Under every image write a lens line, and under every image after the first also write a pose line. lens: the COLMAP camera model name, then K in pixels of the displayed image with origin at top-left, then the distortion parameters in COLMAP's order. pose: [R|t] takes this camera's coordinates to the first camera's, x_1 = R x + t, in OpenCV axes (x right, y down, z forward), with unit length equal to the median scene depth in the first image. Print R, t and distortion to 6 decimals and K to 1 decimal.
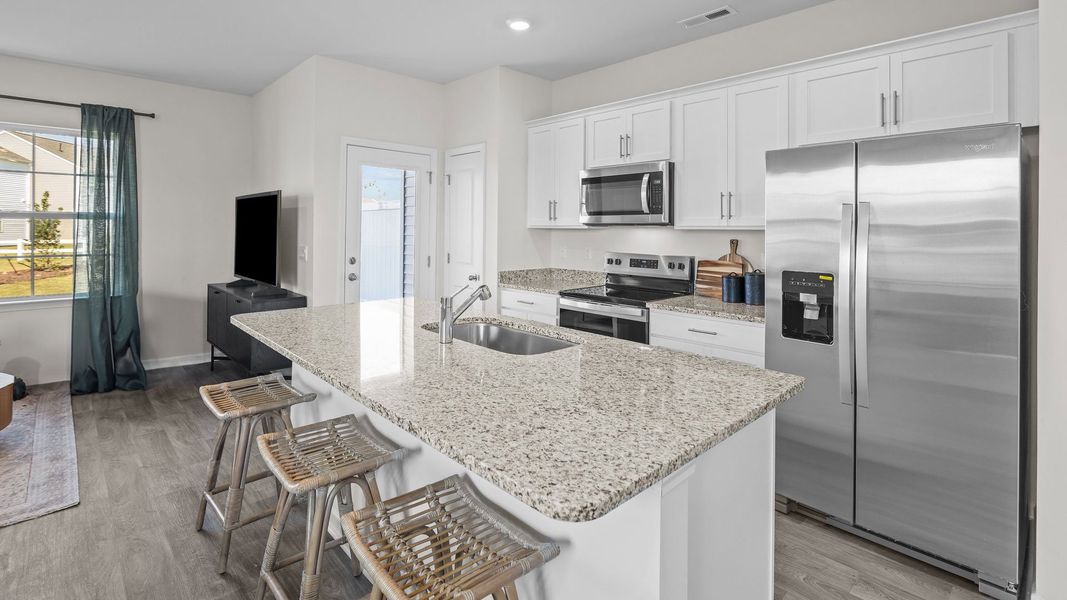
lens RADIAL K [[496.4, 0, 532.8], [0, 496.4, 234.0], [0, 0, 1]] dist [-0.003712, 0.000053]
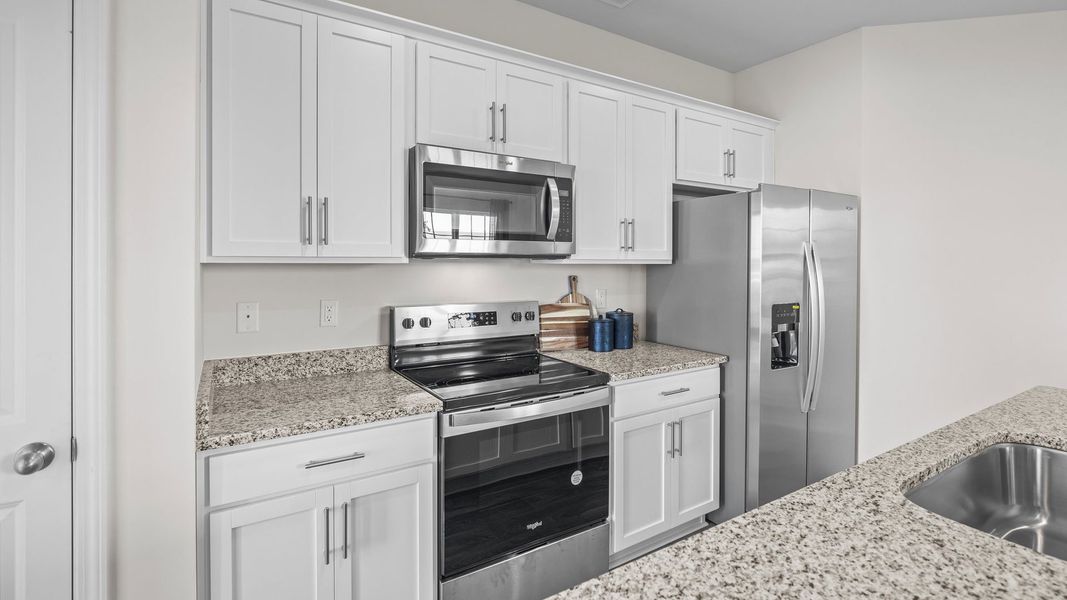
lens RADIAL K [[490.1, 0, 532.9], [0, 490.1, 269.0], [0, 0, 1]] dist [-0.000120, 0.000156]
pose [[0.206753, -0.018948, 0.978210, -0.390644], [0.010066, 0.999801, 0.017239, -0.014192], [-0.978341, 0.006283, 0.206902, 0.867144]]
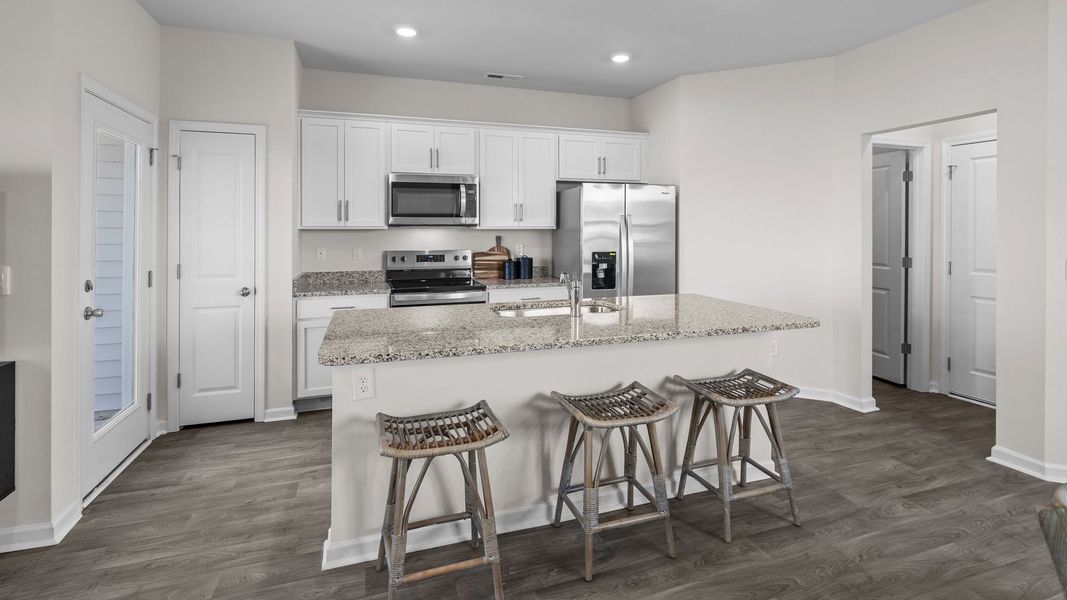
lens RADIAL K [[496.4, 0, 532.8], [0, 496.4, 234.0], [0, 0, 1]] dist [-0.003712, 0.000053]
pose [[0.421302, -0.016786, 0.906765, -0.804115], [0.014035, 0.999830, 0.011988, -0.009699], [-0.906812, 0.007676, 0.421465, 0.306949]]
